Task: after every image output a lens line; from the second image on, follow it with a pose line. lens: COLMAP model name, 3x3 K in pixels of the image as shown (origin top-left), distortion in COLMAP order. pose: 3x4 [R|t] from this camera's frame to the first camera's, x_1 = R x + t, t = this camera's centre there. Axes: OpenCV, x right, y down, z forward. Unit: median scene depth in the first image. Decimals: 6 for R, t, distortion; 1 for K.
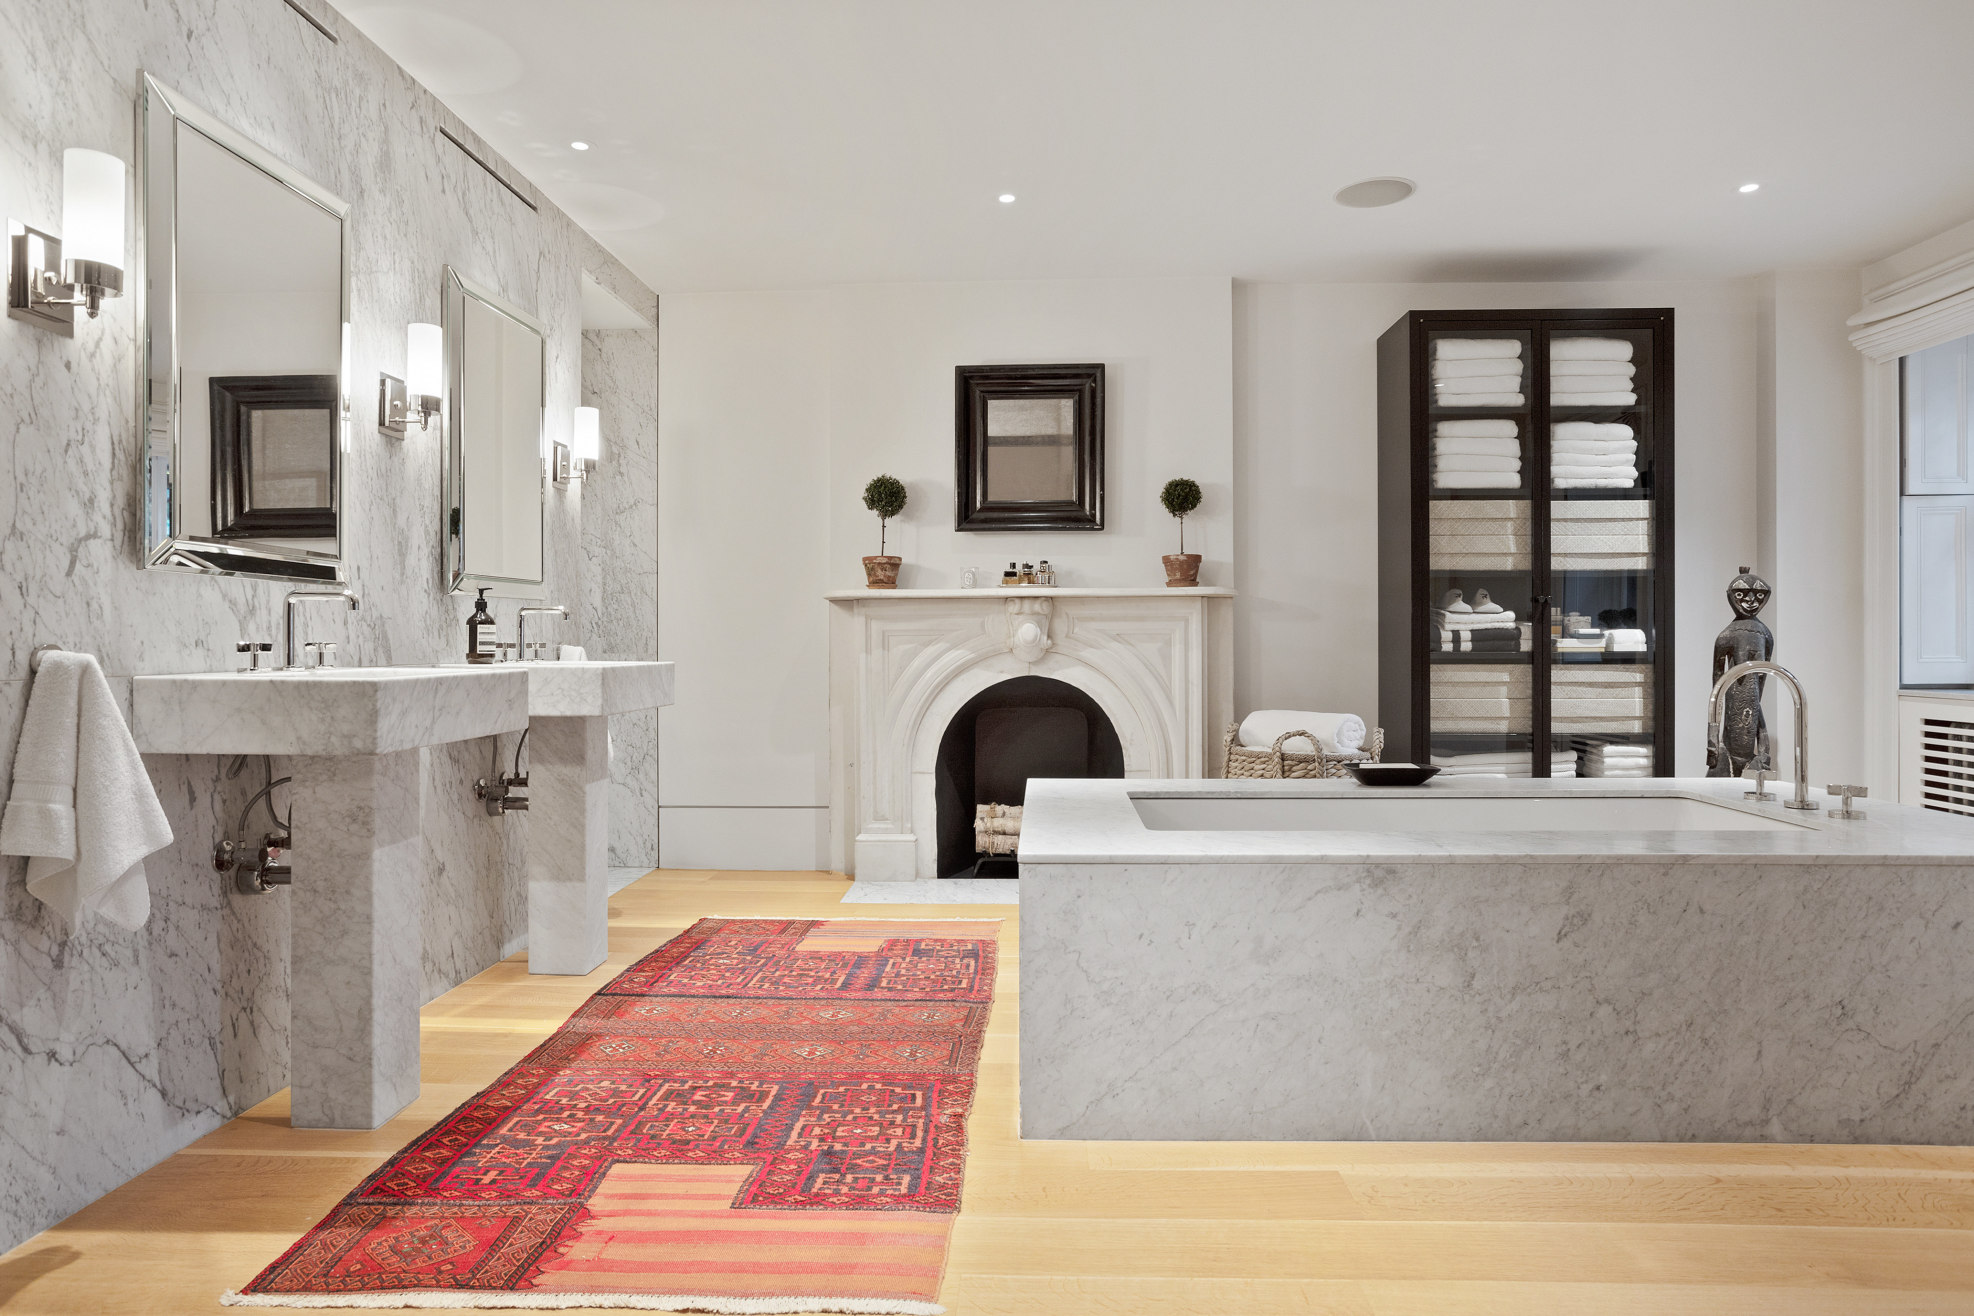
lens RADIAL K [[1184.5, 0, 976.1], [0, 1184.5, 641.5], [0, 0, 1]] dist [-0.005623, 0.007791]
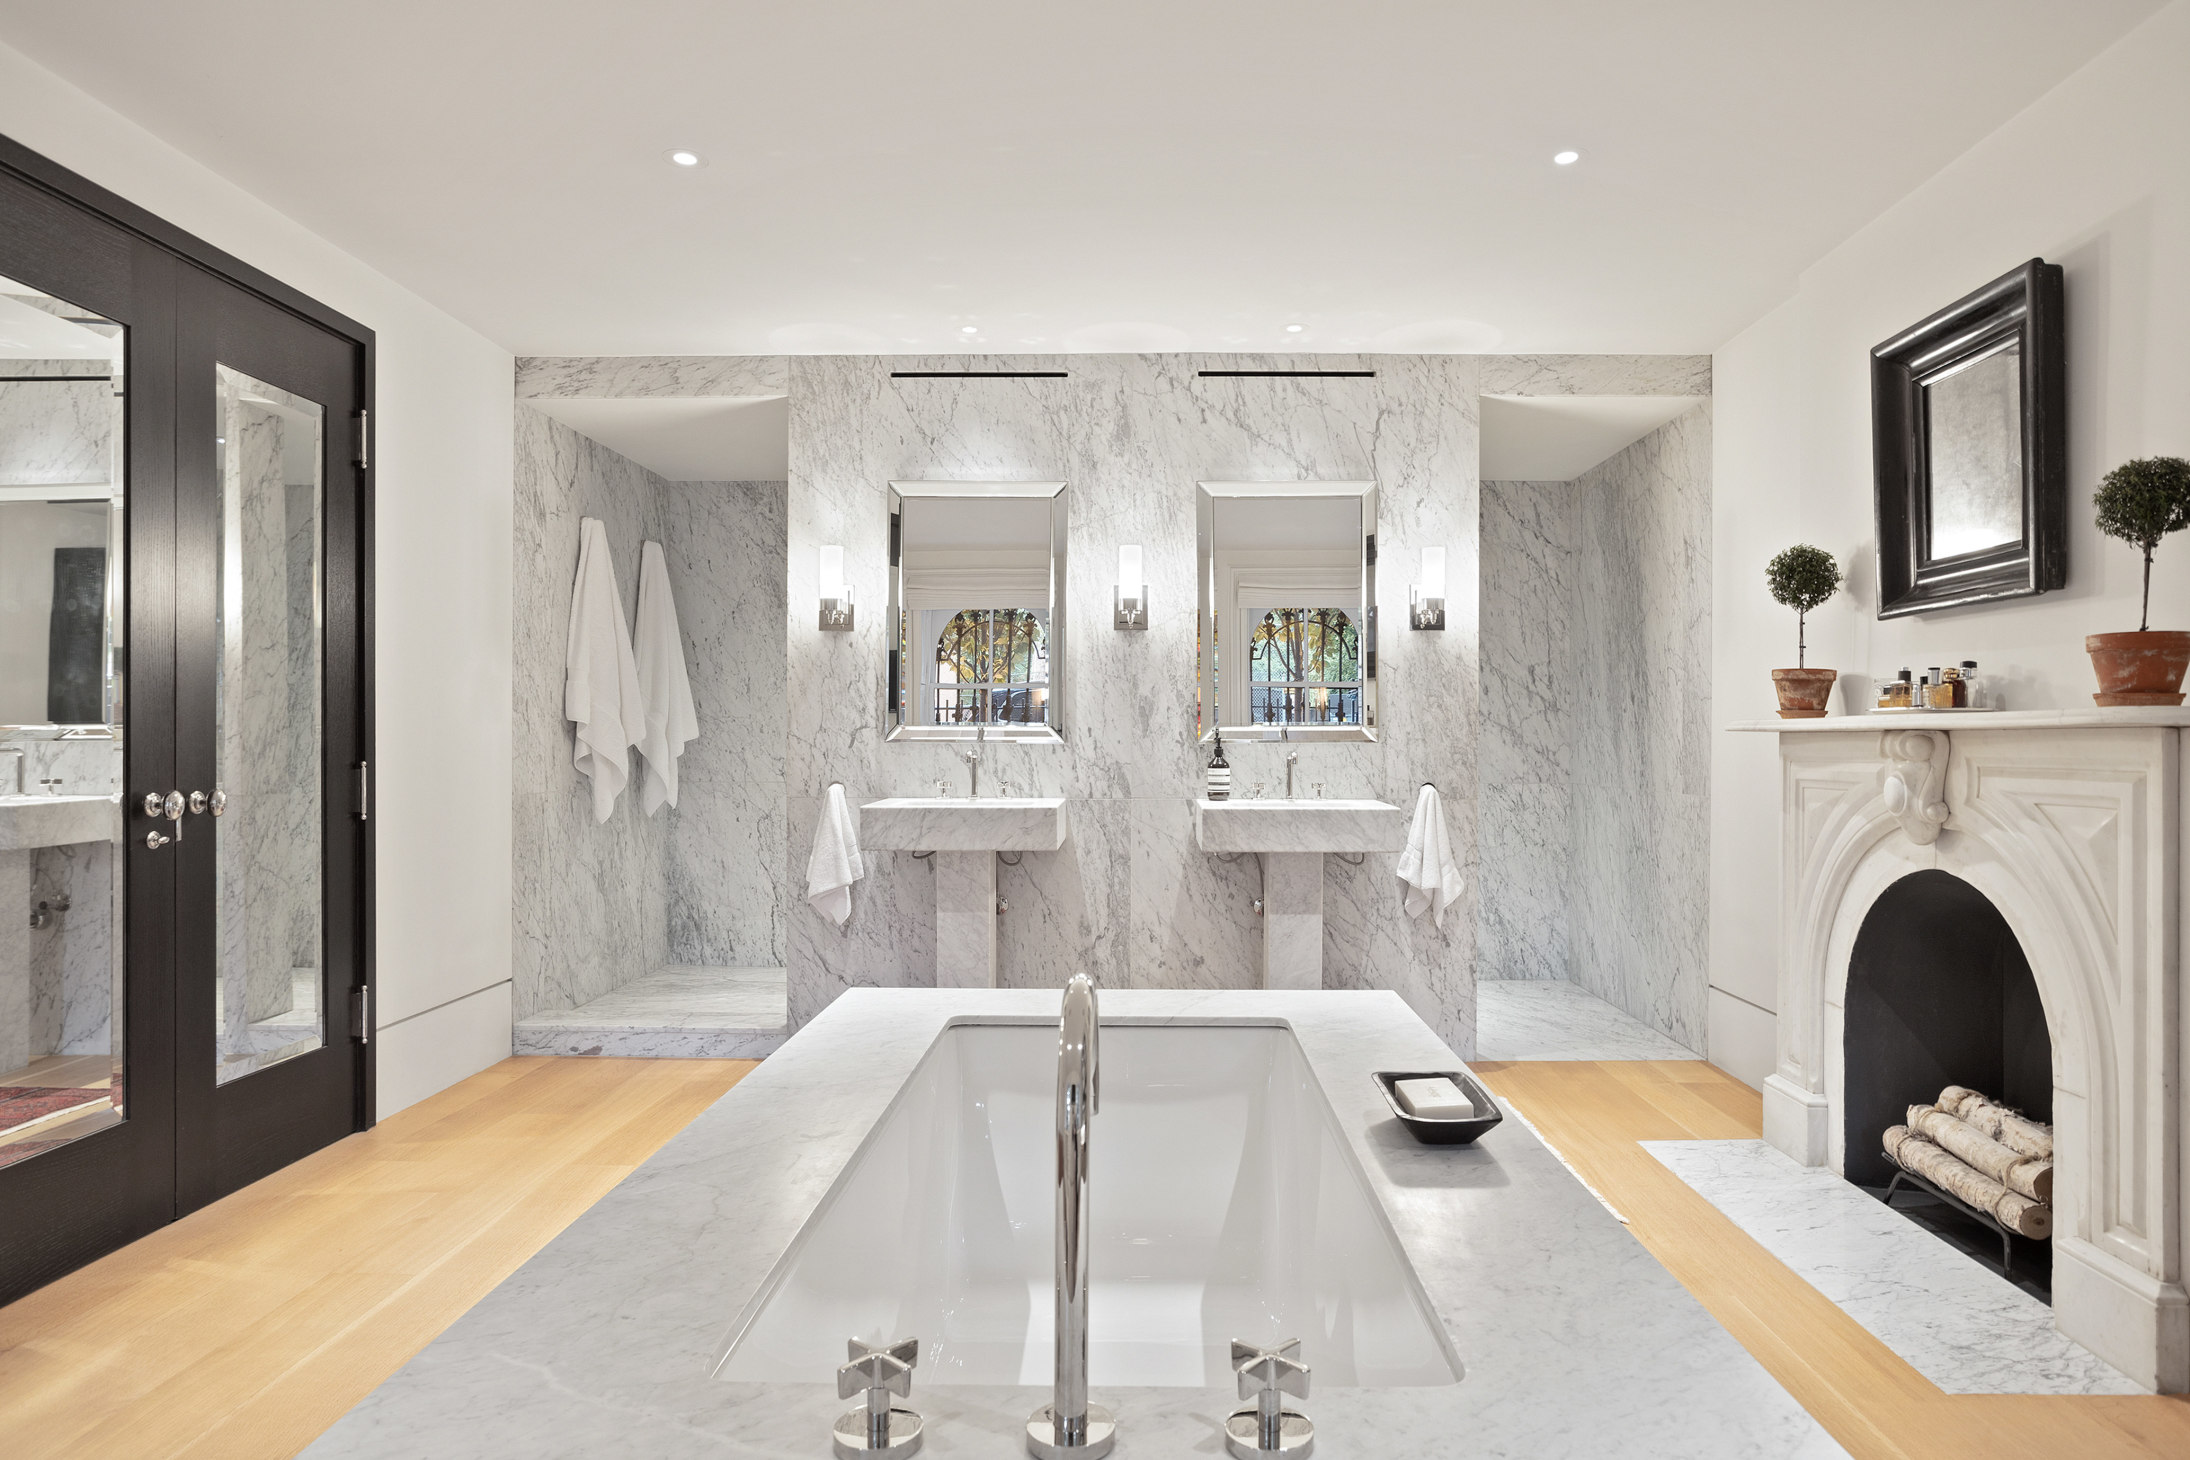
lens RADIAL K [[1314.1, 0, 1080.5], [0, 1314.1, 738.3], [0, 0, 1]] dist [-0.005623, 0.007791]
pose [[0.013407, 0.003682, -0.999903, 0.997688], [-0.001032, 0.999993, 0.003669, -0.053145], [0.999910, 0.000982, 0.013411, 0.902749]]
